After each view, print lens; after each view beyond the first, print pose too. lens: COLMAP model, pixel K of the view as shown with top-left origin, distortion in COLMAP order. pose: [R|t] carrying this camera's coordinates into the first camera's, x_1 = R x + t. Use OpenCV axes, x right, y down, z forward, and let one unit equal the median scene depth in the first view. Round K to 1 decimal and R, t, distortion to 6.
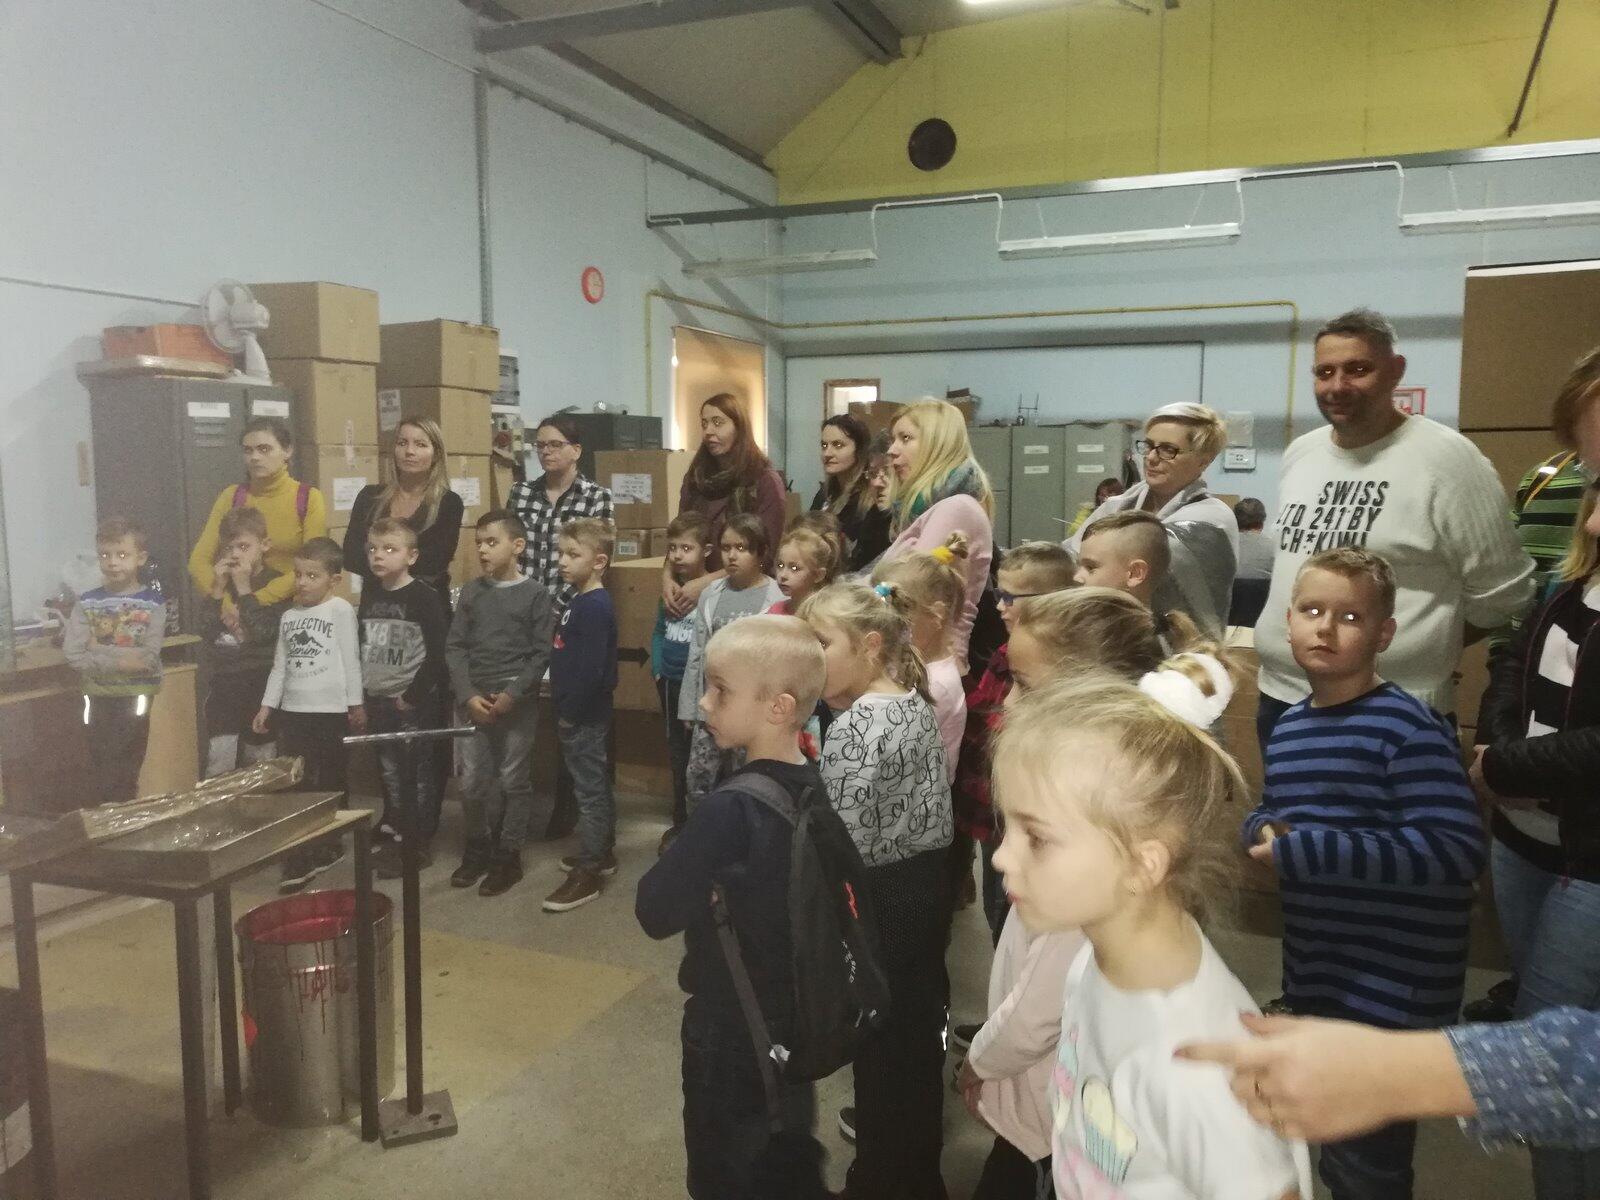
lens RADIAL K [[1241.8, 0, 802.4], [0, 1241.8, 606.5], [0, 0, 1]] dist [0.068041, -0.060788]
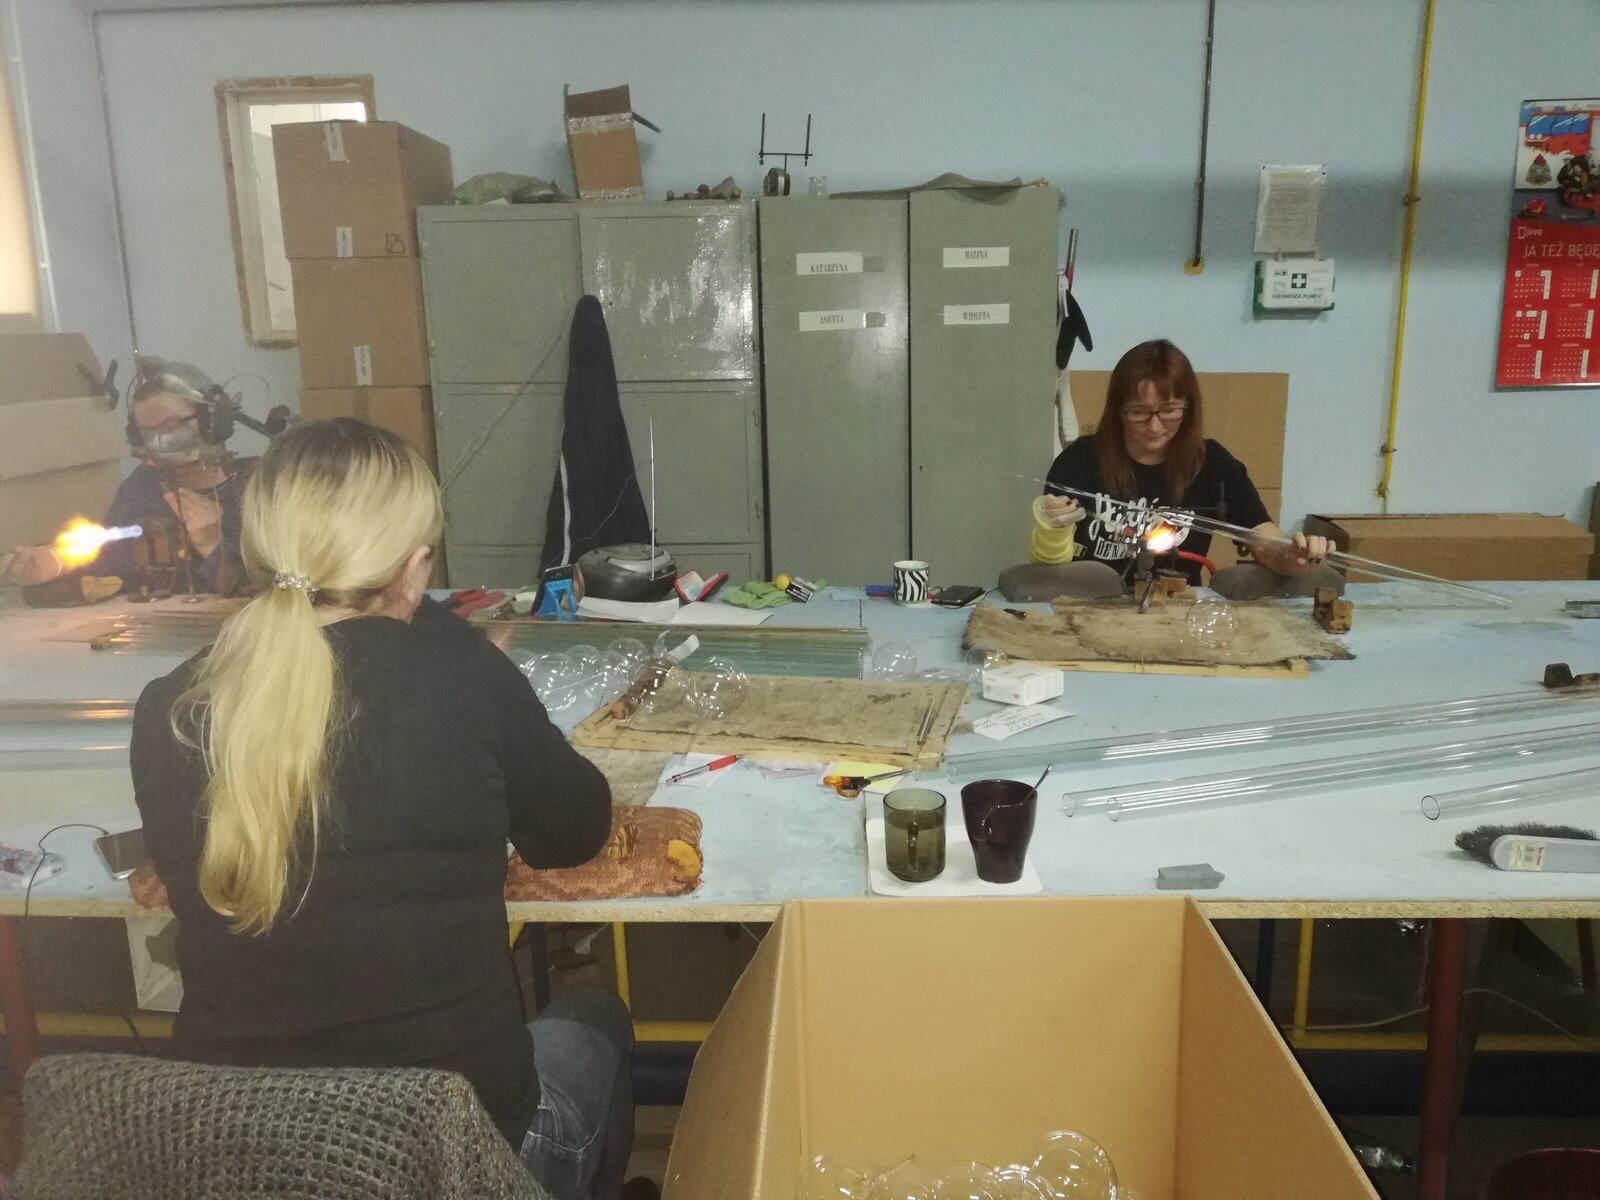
lens RADIAL K [[1241.8, 0, 805.5], [0, 1241.8, 591.9], [0, 0, 1]] dist [0.068041, -0.060788]
pose [[0.938688, -0.087452, 0.333491, 0.050467], [0.053301, 0.992476, 0.110229, -0.071361], [-0.340622, -0.085695, 0.936287, 0.657036]]
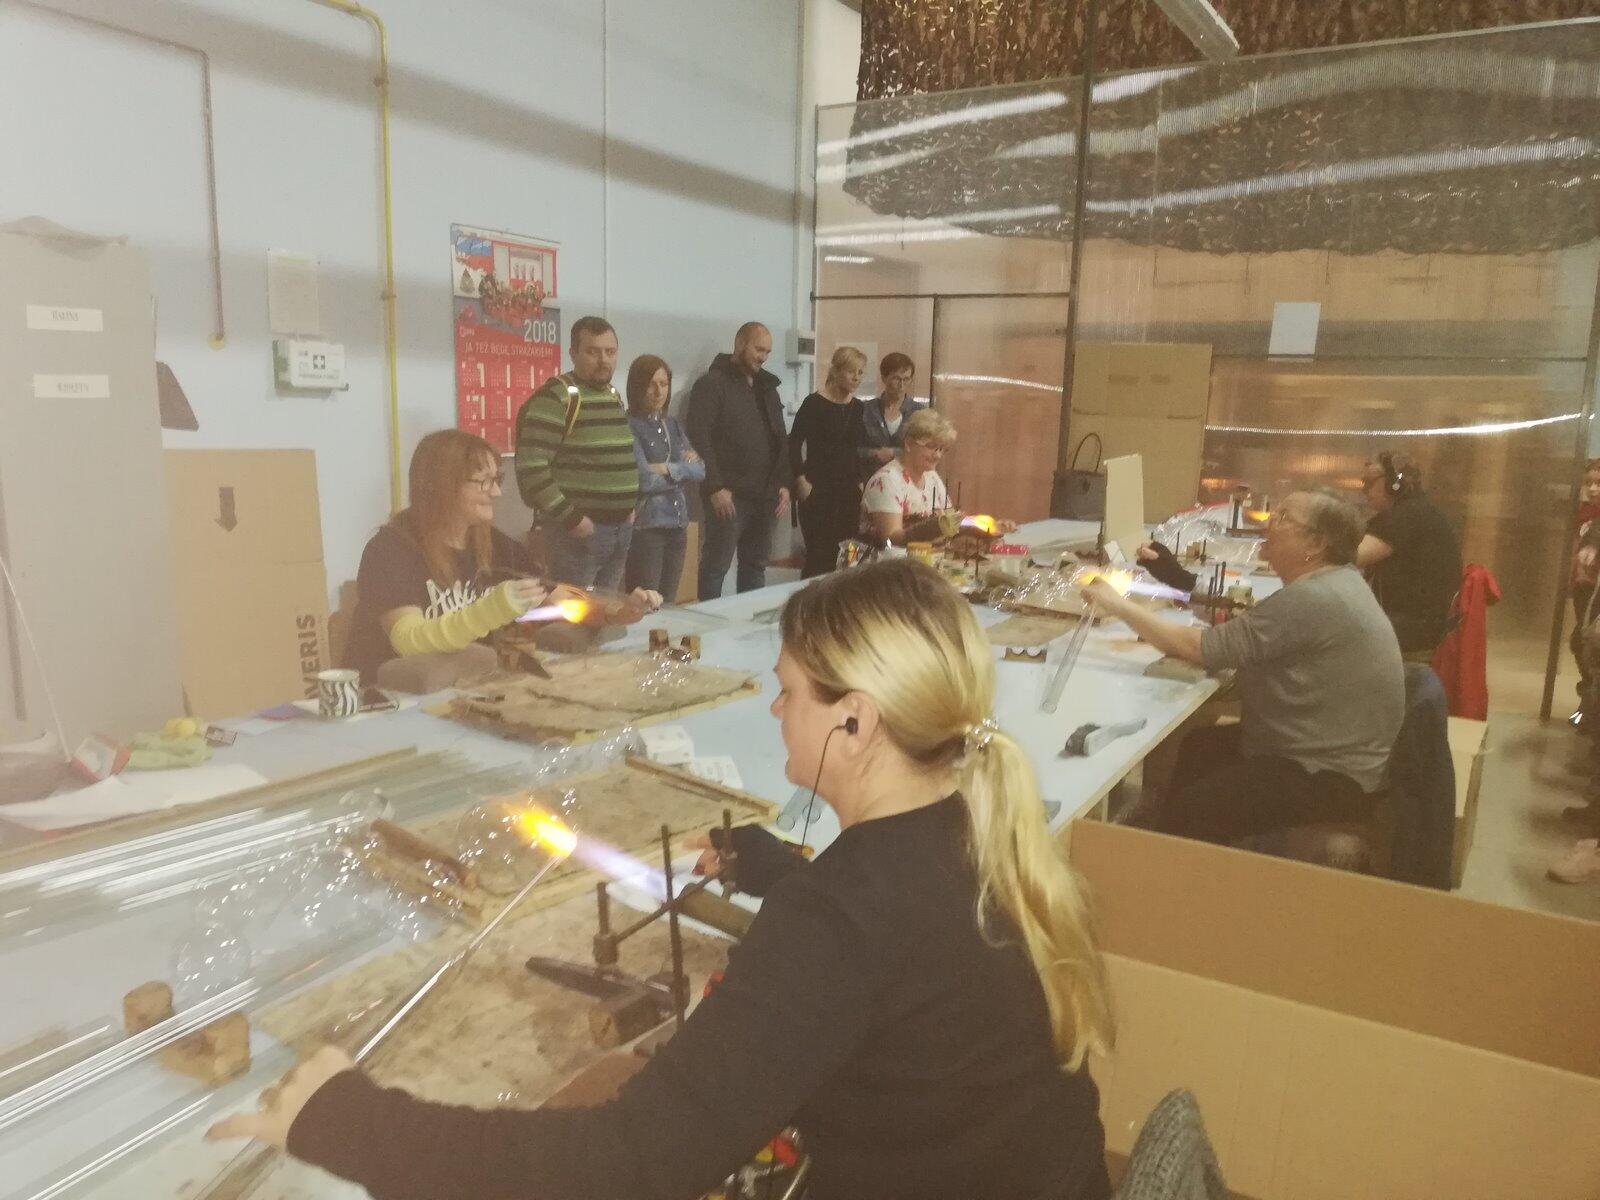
lens RADIAL K [[1241.8, 0, 812.3], [0, 1241.8, 569.2], [0, 0, 1]] dist [0.068041, -0.060788]
pose [[0.137713, -0.142048, 0.980233, -0.057631], [0.088440, 0.987473, 0.130672, -0.089645], [-0.986516, 0.068697, 0.148551, 0.770943]]
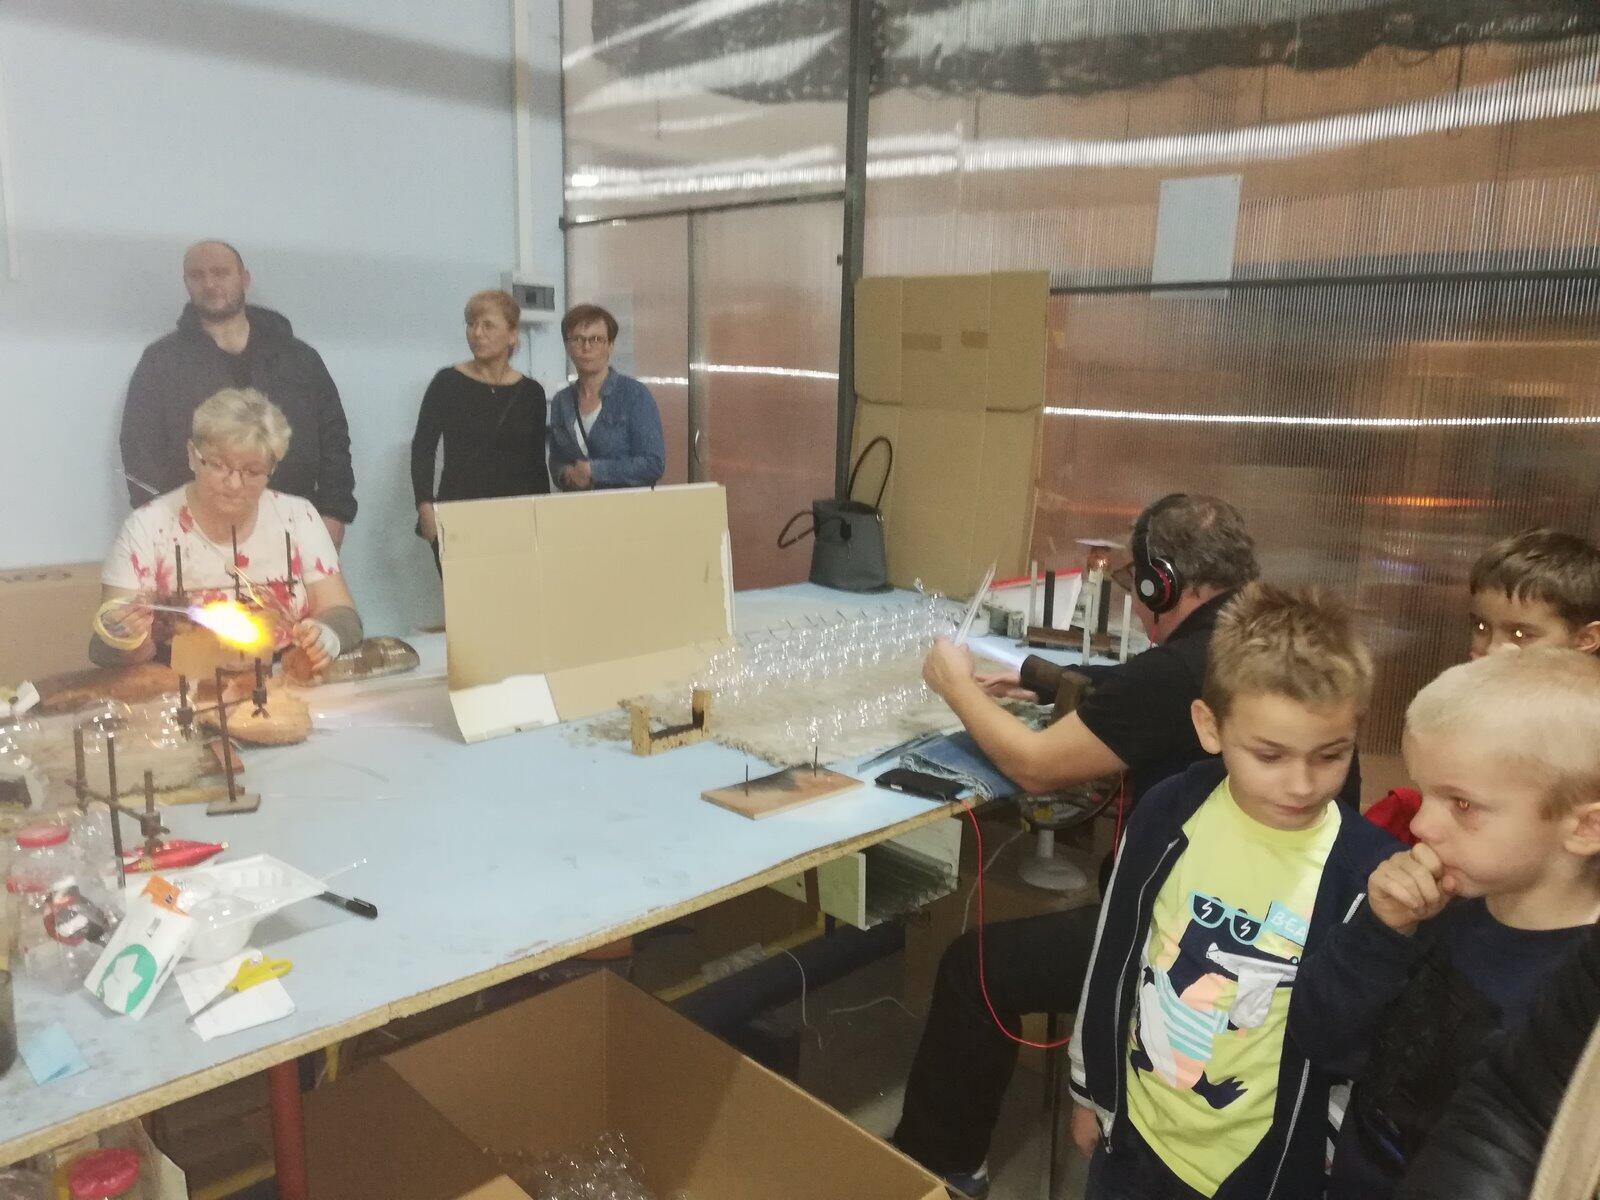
lens RADIAL K [[1241.8, 0, 800.4], [0, 1241.8, 582.6], [0, 0, 1]] dist [0.068041, -0.060788]
pose [[0.426401, -0.148201, 0.892311, 0.255917], [0.087015, 0.988632, 0.122618, -0.067203], [-0.900339, 0.025359, 0.434450, 0.584767]]
